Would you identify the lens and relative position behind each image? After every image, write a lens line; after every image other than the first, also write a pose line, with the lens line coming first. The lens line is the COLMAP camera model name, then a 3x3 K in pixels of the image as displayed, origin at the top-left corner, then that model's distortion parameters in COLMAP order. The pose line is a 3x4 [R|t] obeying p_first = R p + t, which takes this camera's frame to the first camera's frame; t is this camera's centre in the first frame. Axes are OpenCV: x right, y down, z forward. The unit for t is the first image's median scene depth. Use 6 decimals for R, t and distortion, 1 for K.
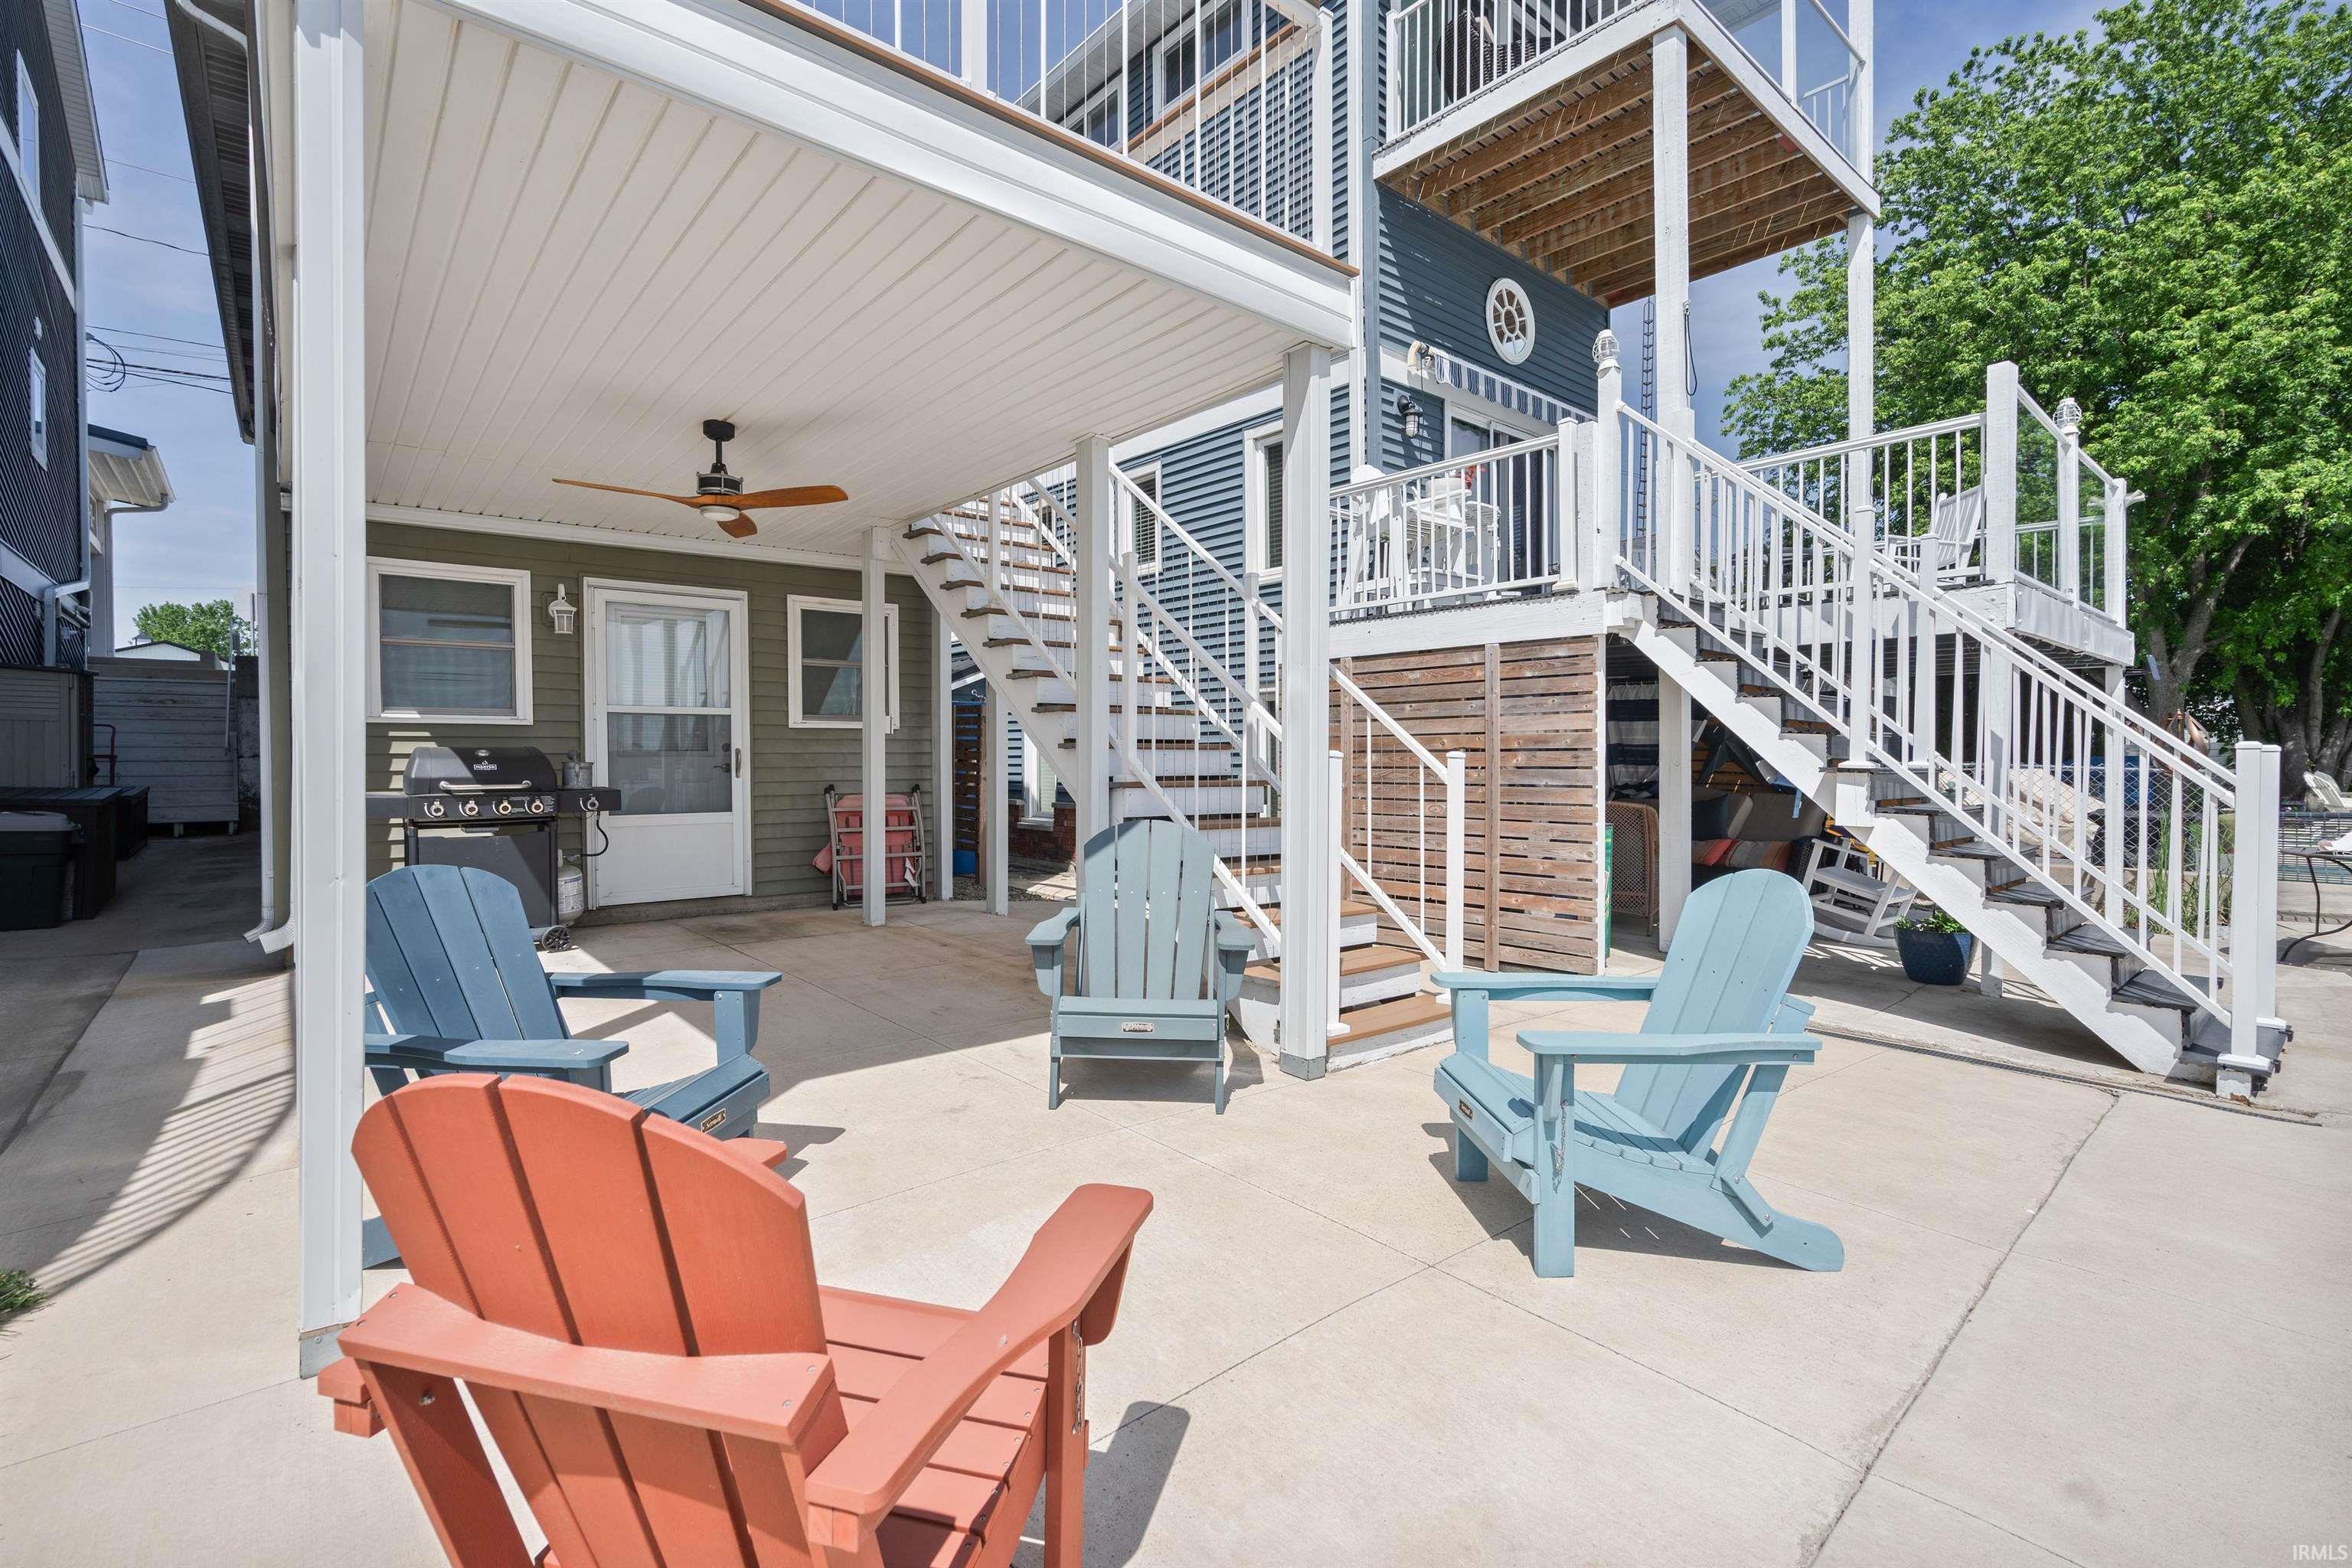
lens RADIAL K [[1060.7, 0, 1178.8], [0, 1060.7, 773.5], [0, 0, 1]] dist [-0.004977, 0.000042]
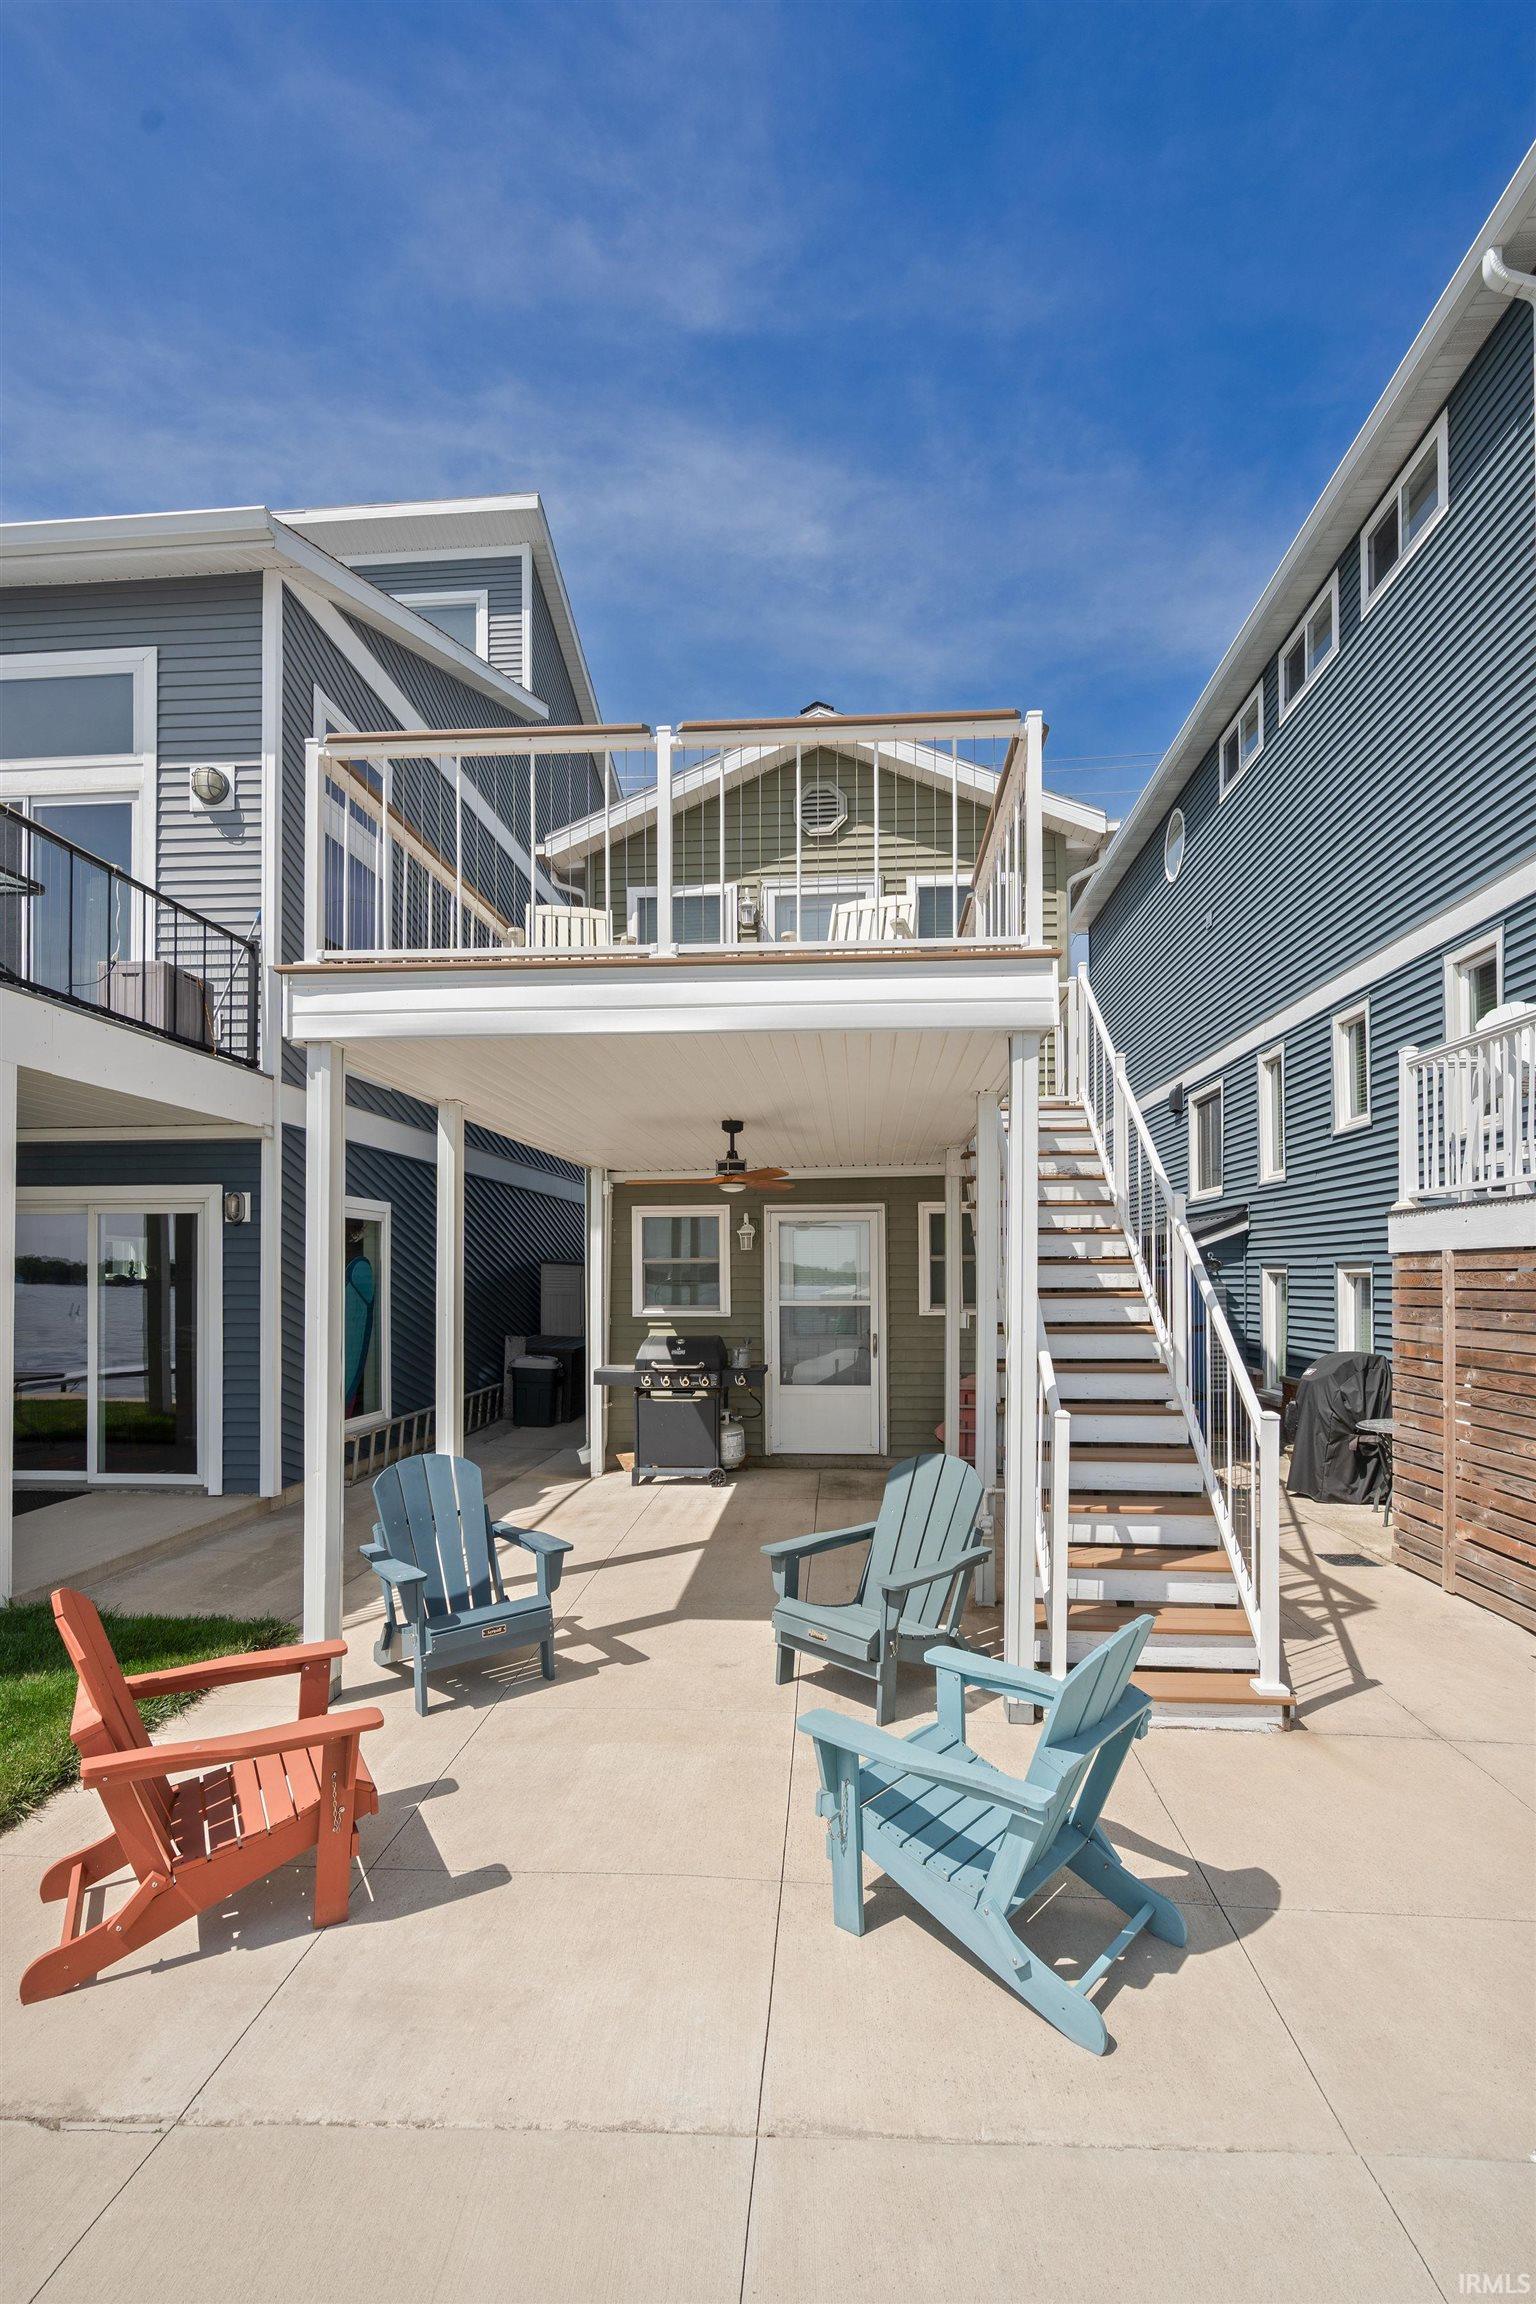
lens RADIAL K [[1039.1, 0, 712.5], [0, 1039.1, 1288.0], [0, 0, 1]] dist [-0.004977, 0.000042]
pose [[0.714359, -0.003812, -0.699769, 0.308933], [-0.008035, 0.999875, -0.013649, -0.063036], [0.699733, 0.015373, 0.714239, 0.020170]]
